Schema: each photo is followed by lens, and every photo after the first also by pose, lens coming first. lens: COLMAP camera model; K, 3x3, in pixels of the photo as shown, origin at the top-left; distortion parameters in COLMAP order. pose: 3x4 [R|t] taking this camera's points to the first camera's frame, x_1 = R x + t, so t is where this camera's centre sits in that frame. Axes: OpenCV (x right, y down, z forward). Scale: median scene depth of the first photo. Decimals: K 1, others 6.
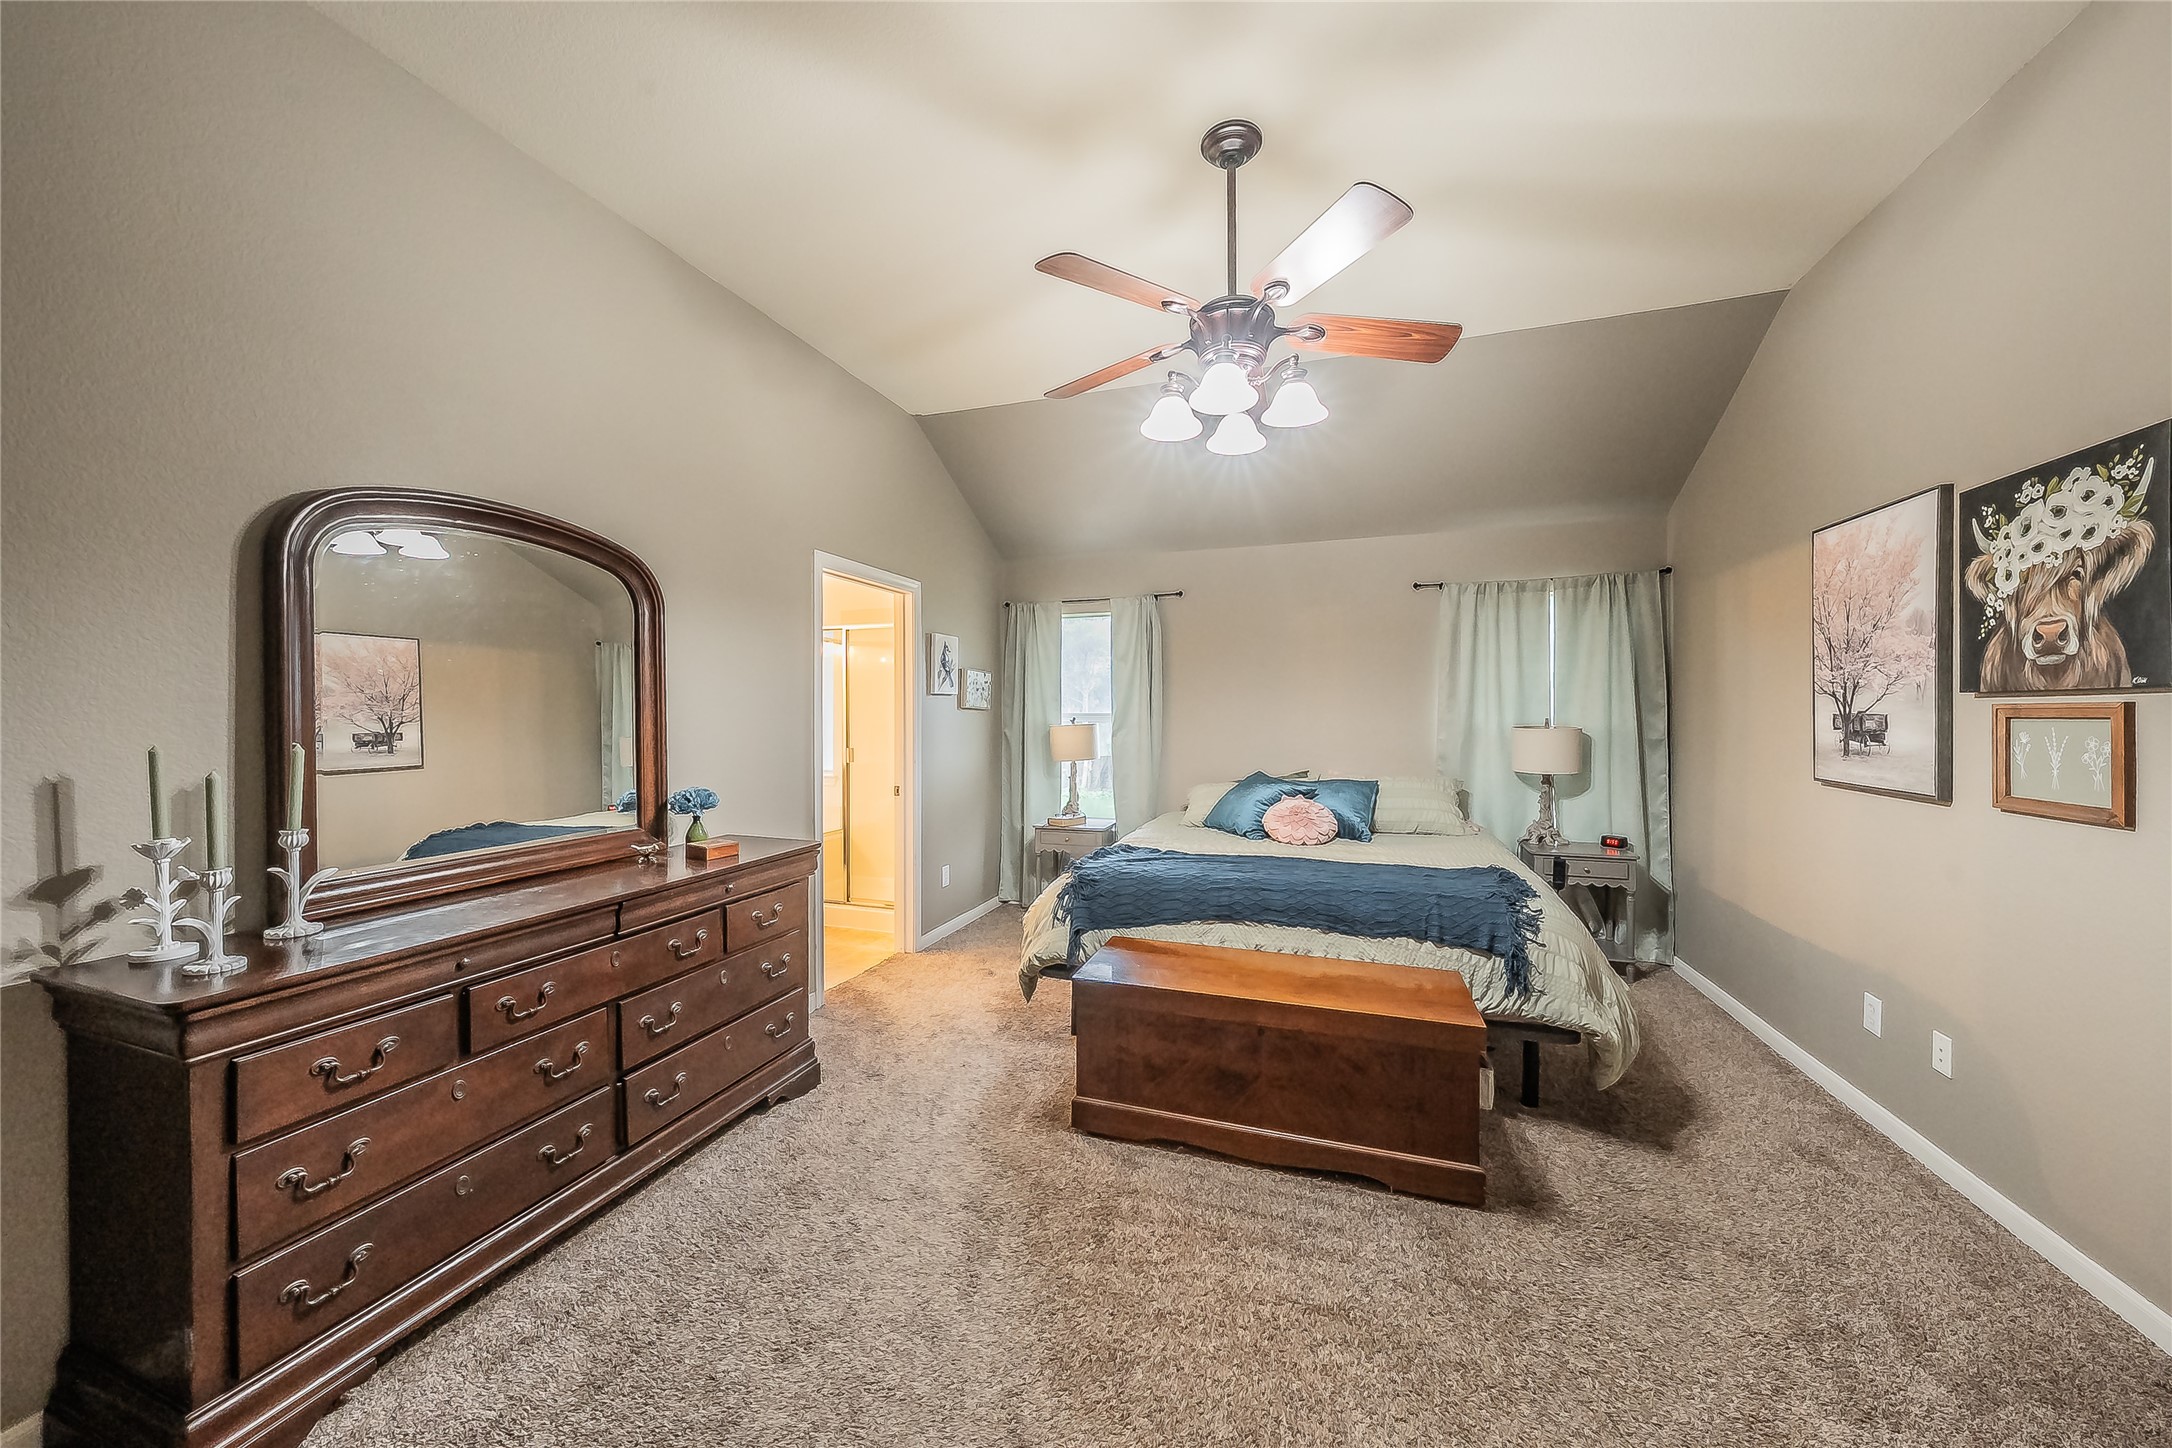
lens RADIAL K [[734.9, 0, 1078.1], [0, 734.9, 714.3], [0, 0, 1]] dist [0.000196, 0.000013]
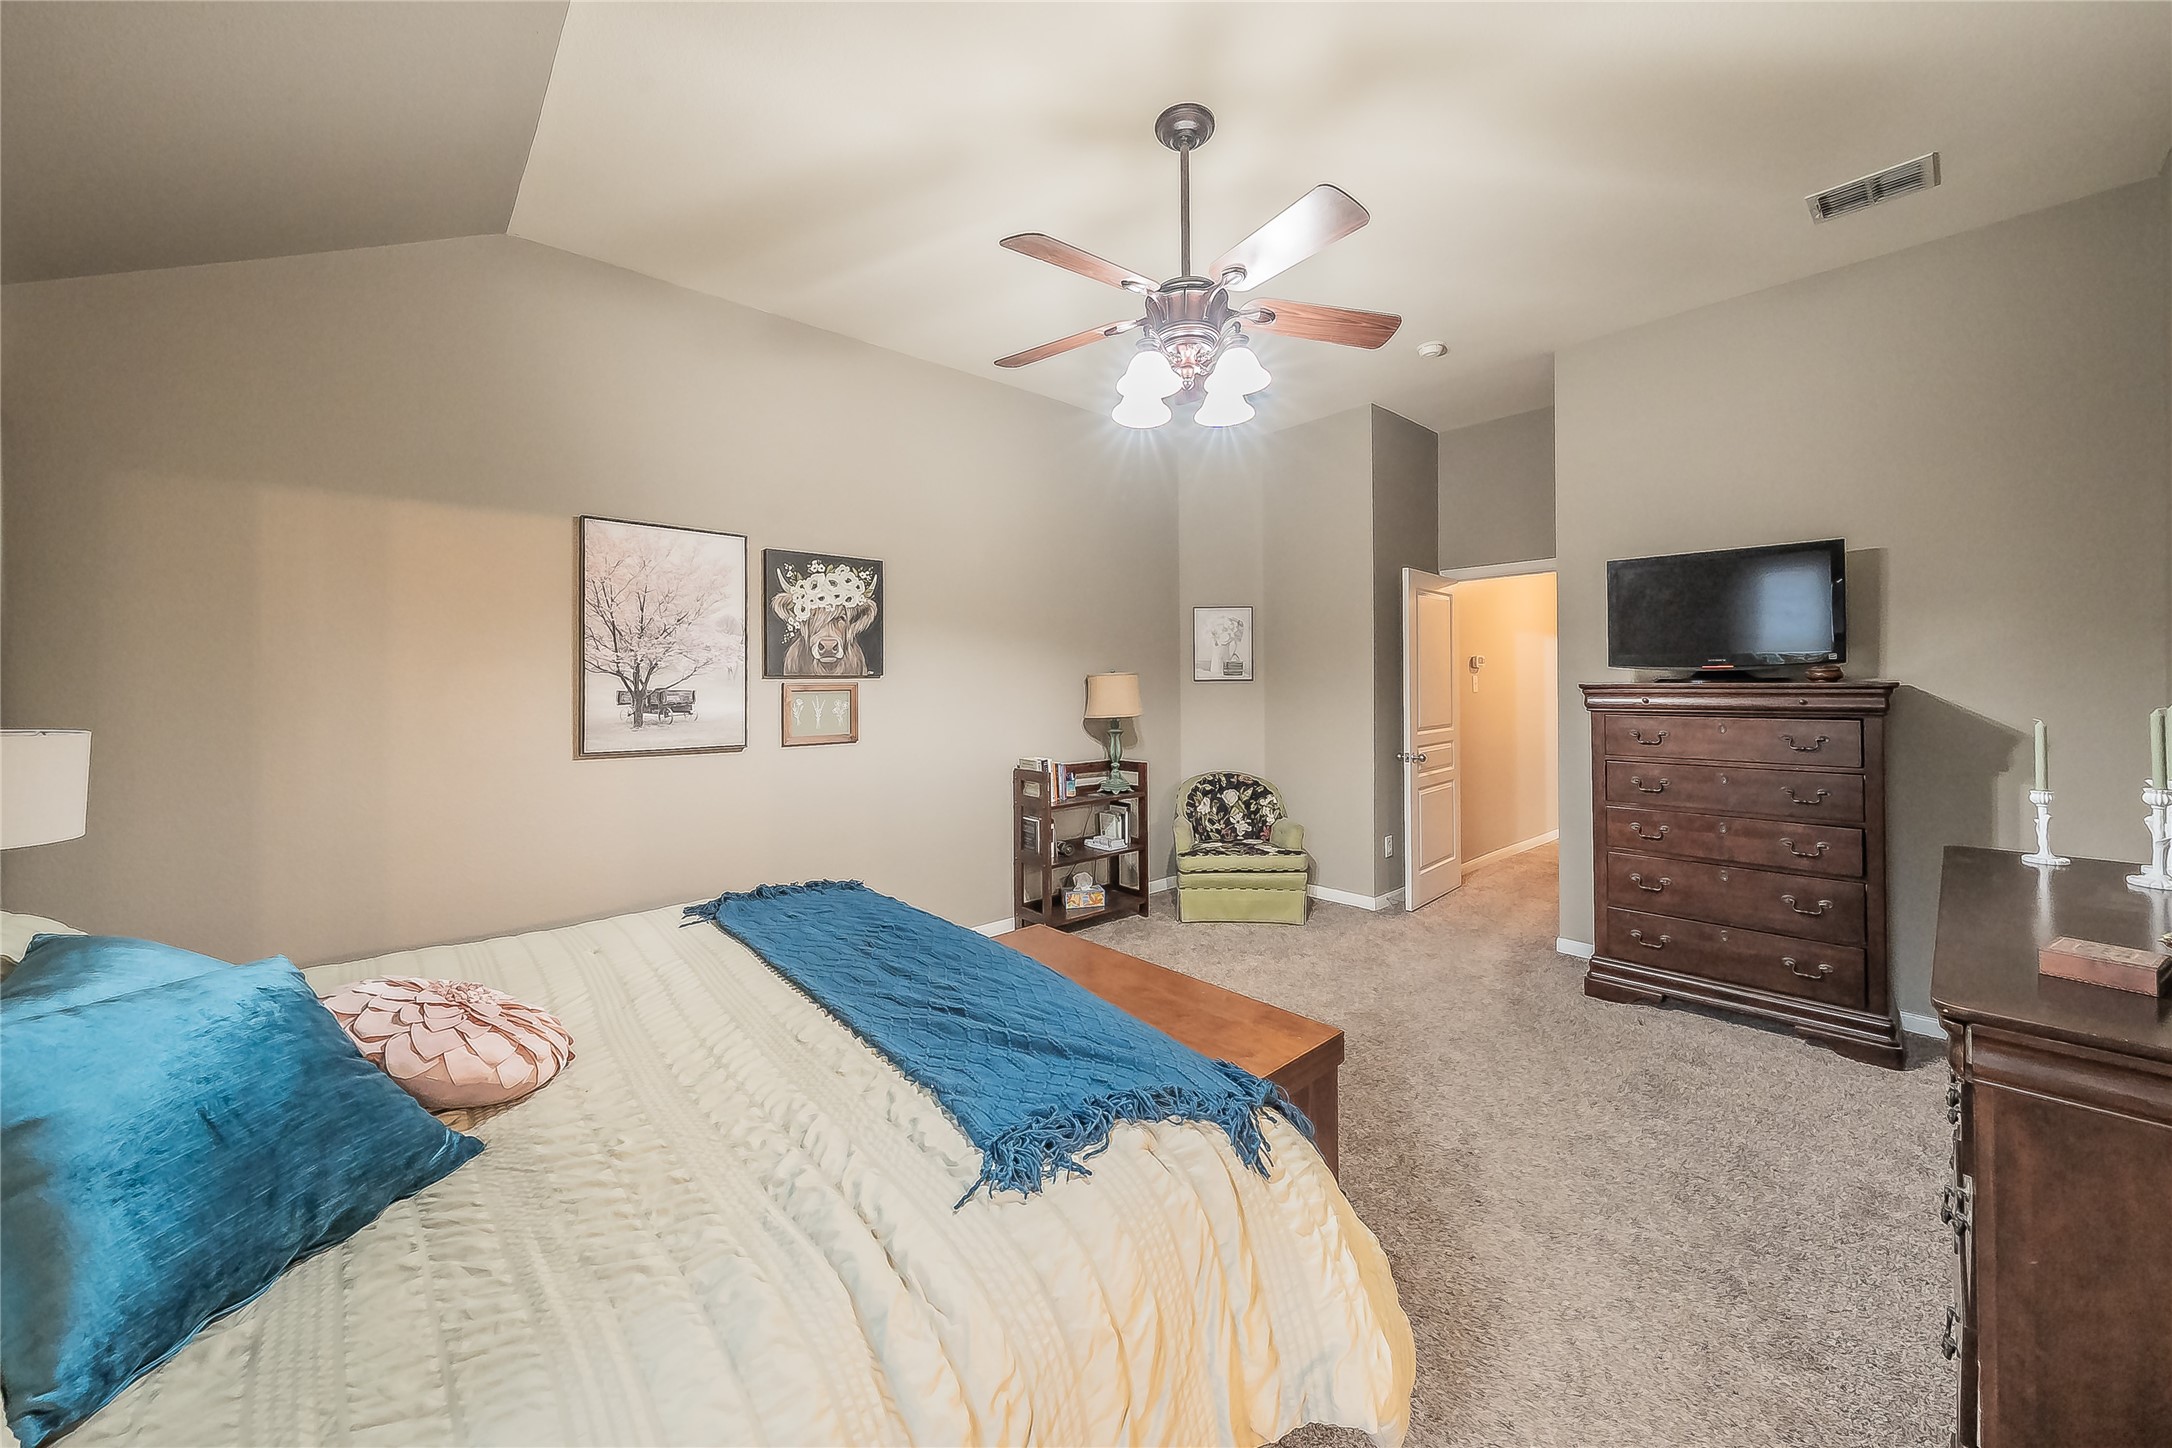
lens RADIAL K [[782.4, 0, 1078.9], [0, 782.4, 681.9], [0, 0, 1]] dist [0.000103, 0.000006]
pose [[-0.875028, 0.013569, 0.483882, -0.205530], [0.013149, 0.999904, -0.004262, 0.000104], [-0.483893, 0.002633, -0.875123, 2.329261]]
